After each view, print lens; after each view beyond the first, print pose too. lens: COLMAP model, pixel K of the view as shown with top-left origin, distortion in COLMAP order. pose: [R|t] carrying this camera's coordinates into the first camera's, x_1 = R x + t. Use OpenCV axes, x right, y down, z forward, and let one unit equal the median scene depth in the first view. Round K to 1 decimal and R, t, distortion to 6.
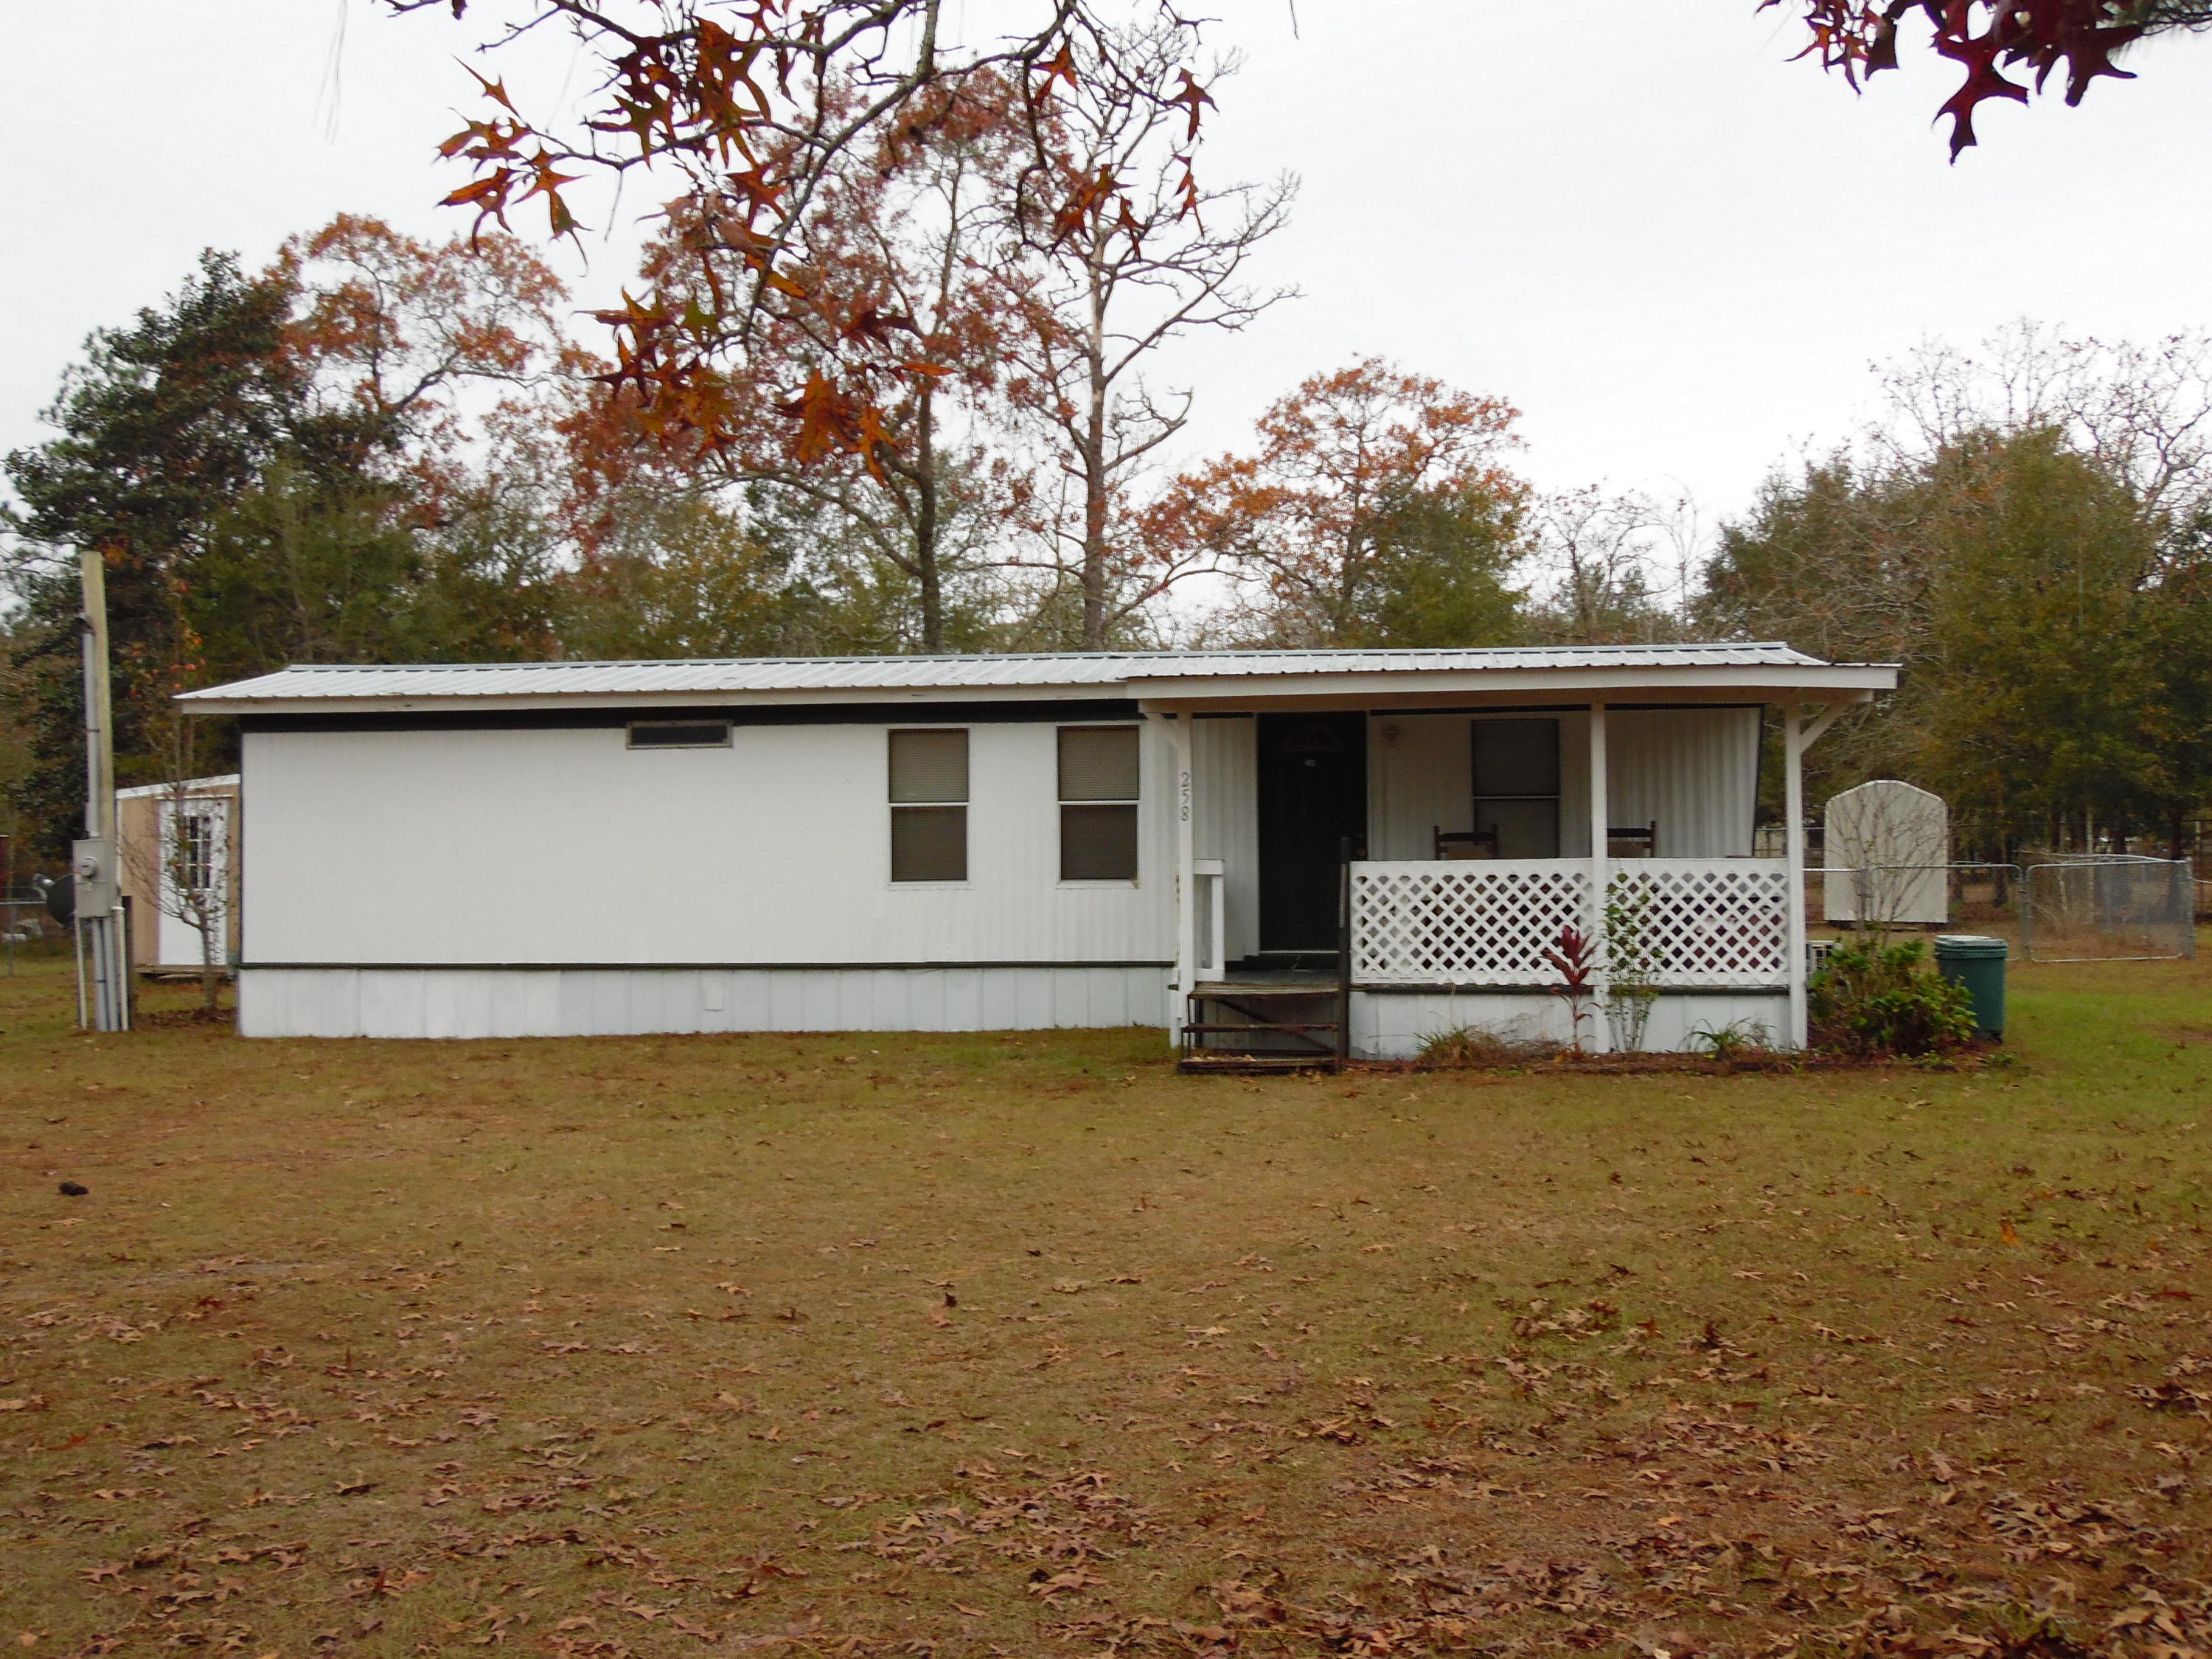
lens RADIAL K [[2292.8, 0, 1106.0], [0, 2292.8, 829.5], [0, 0, 1]] dist [0.009332, 0.014748]
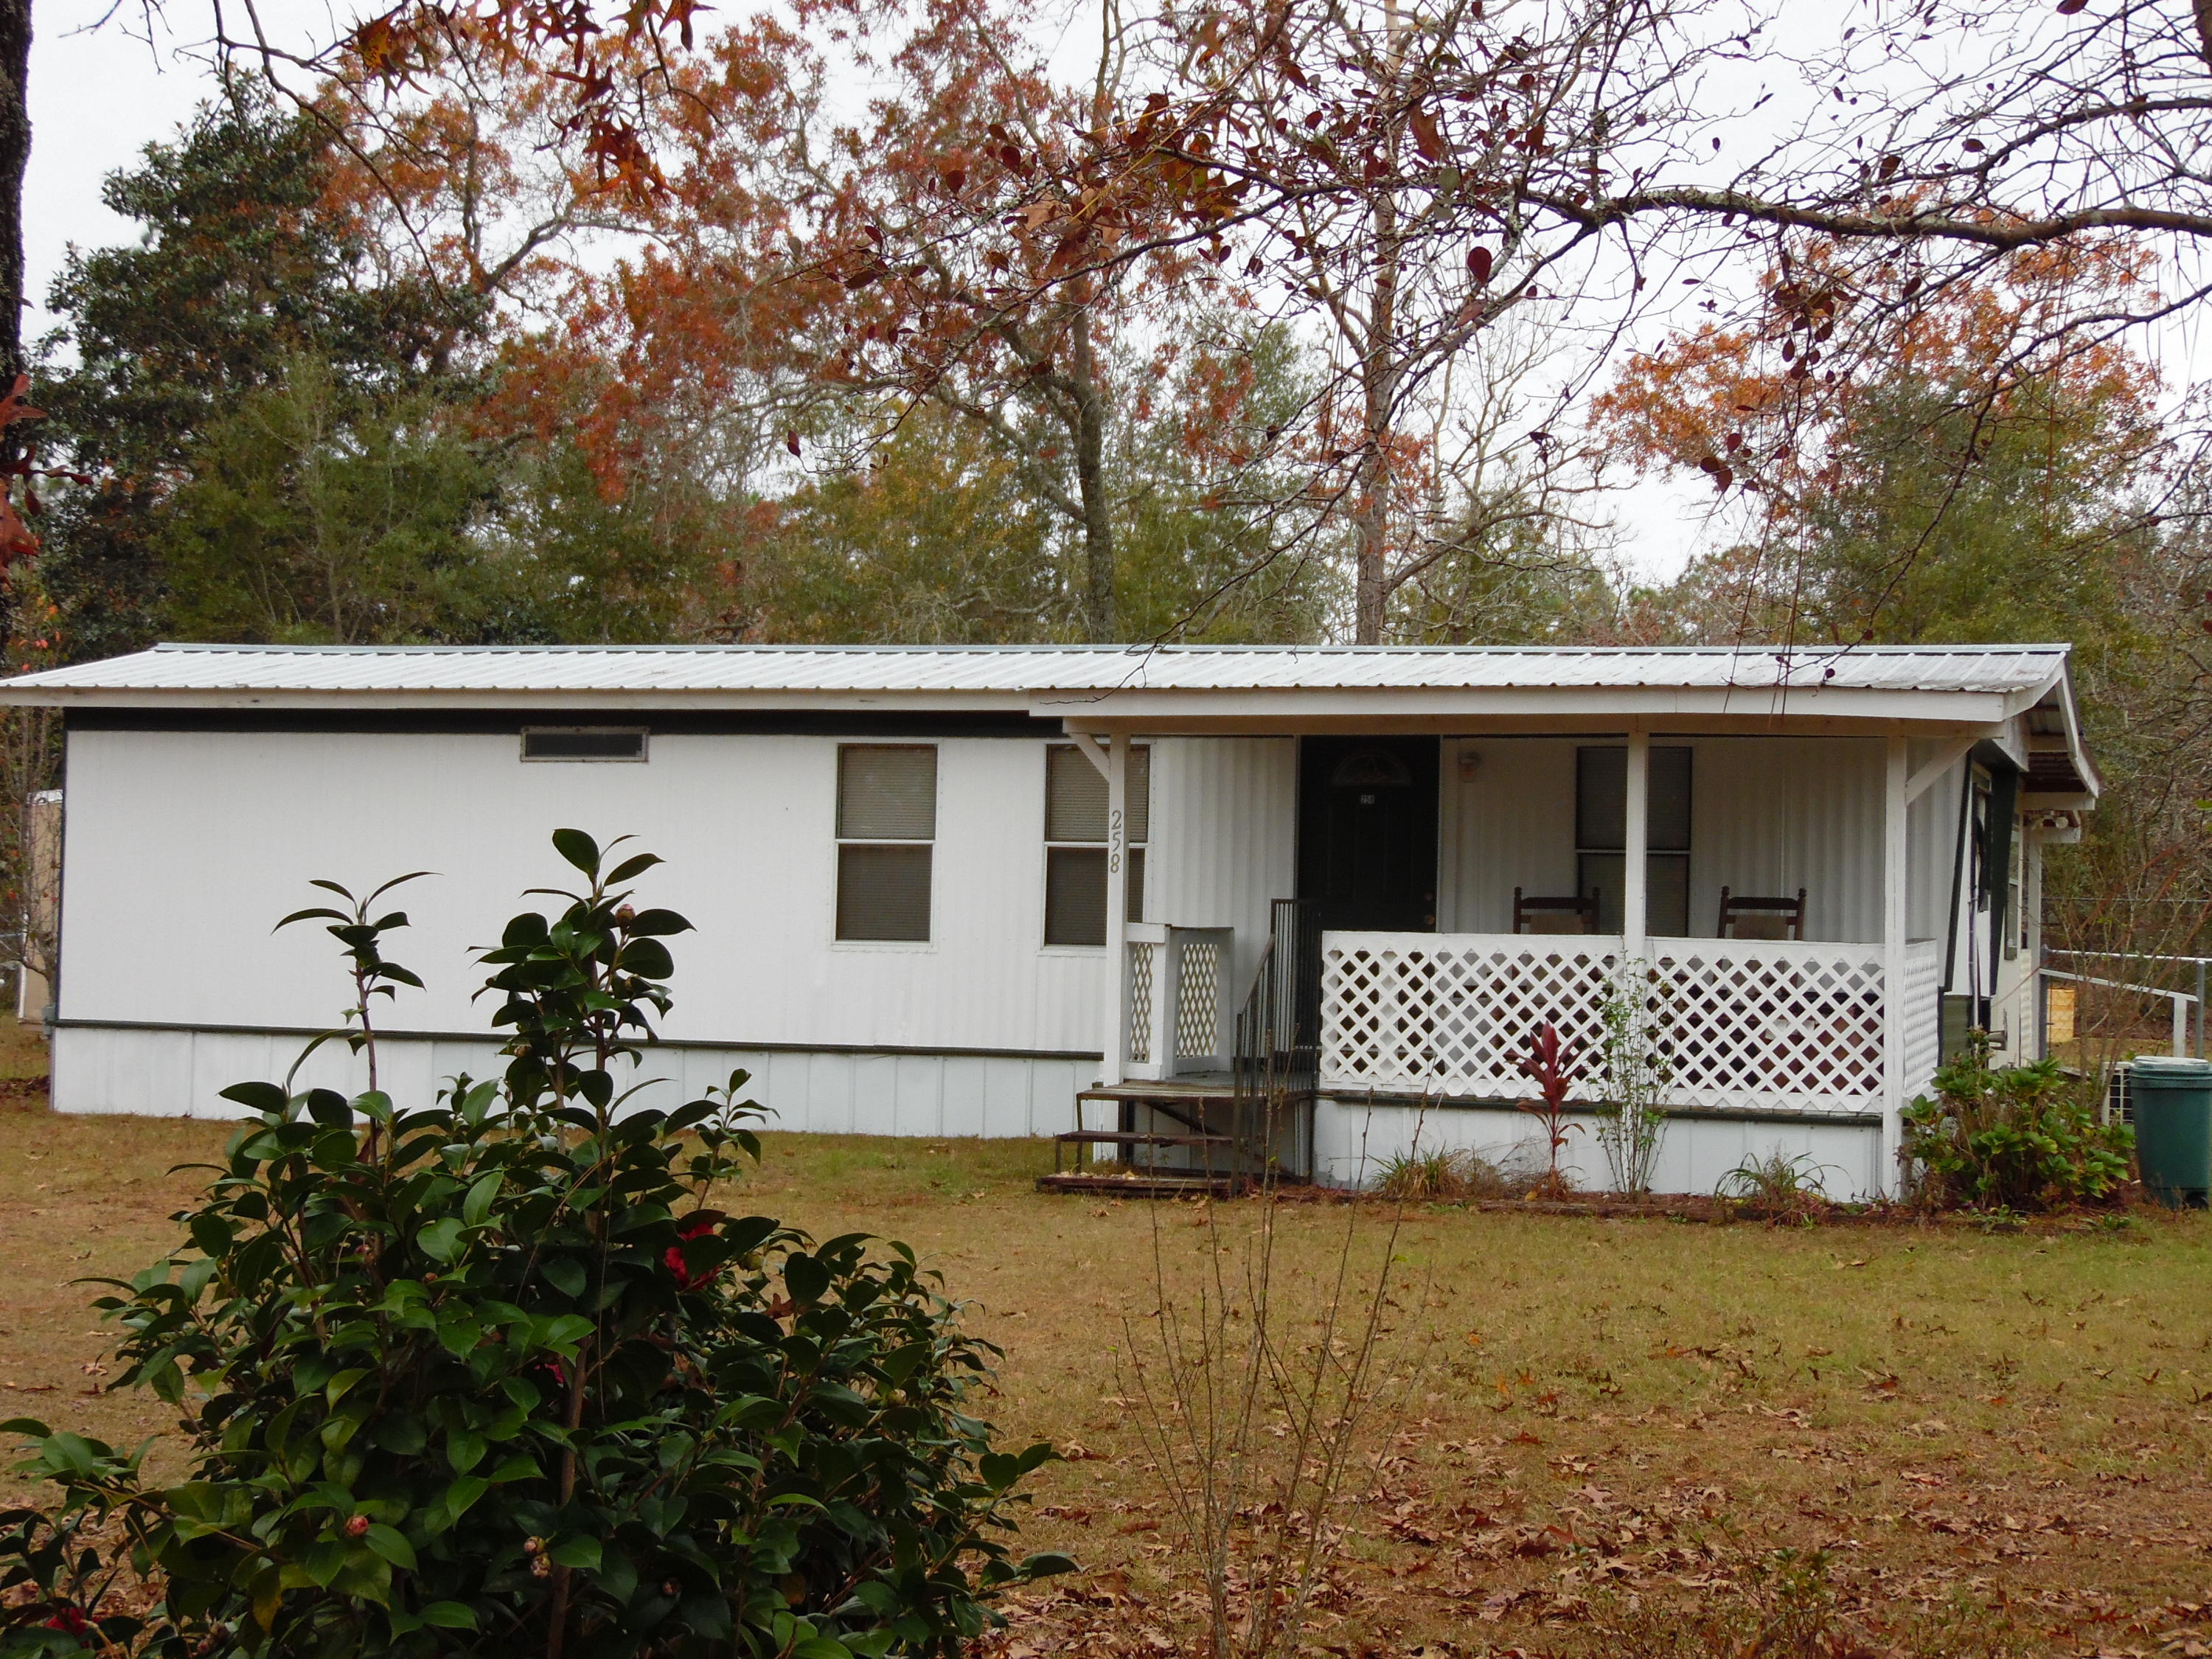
lens RADIAL K [[3495.5, 0, 1106.0], [0, 3495.5, 829.5], [0, 0, 1]] dist [0.148320, -0.198777]
pose [[0.983115, 0.023640, -0.181457, 0.243923], [-0.025490, 0.999644, -0.007873, -0.008893], [0.181206, 0.012366, 0.983367, -0.169201]]
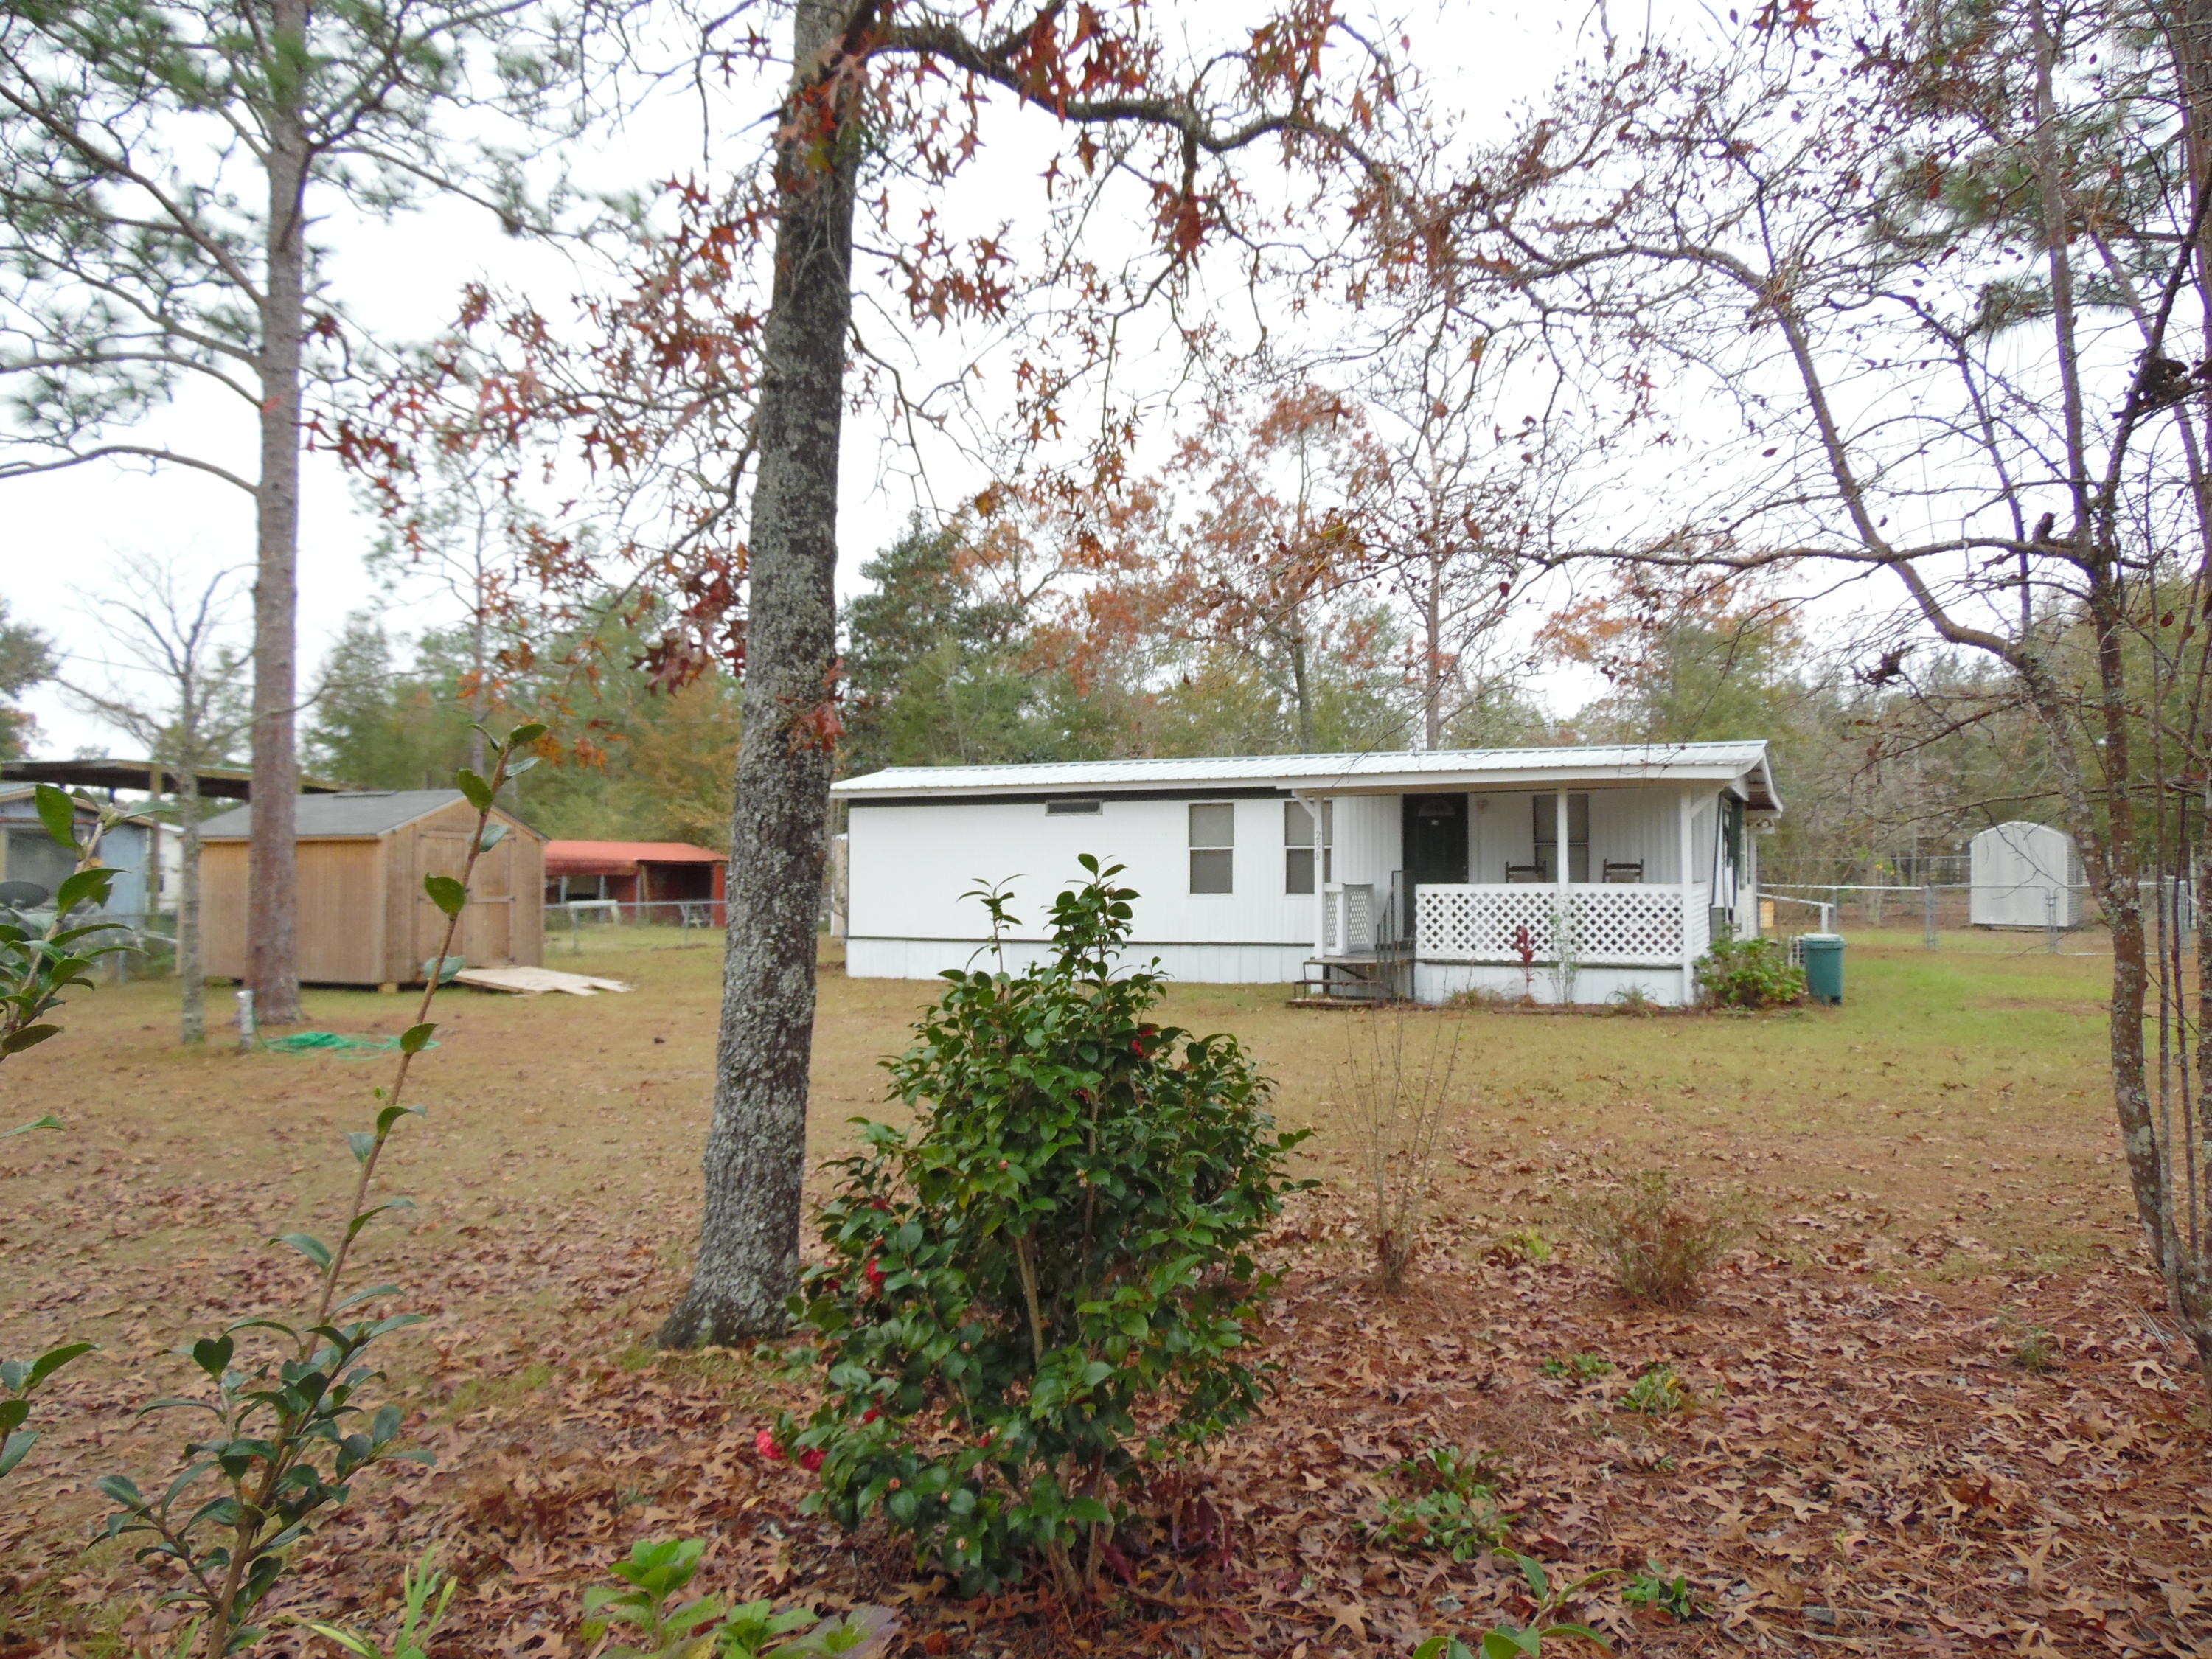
lens RADIAL K [[1608.0, 0, 1135.0], [0, 1608.0, 837.6], [0, 0, 1]] dist [-0.007539, 0.000231]
pose [[0.957916, -0.002805, -0.287036, 0.242383], [0.000335, 0.999962, -0.008657, -0.009852], [0.287050, 0.008197, 0.957881, -0.171590]]
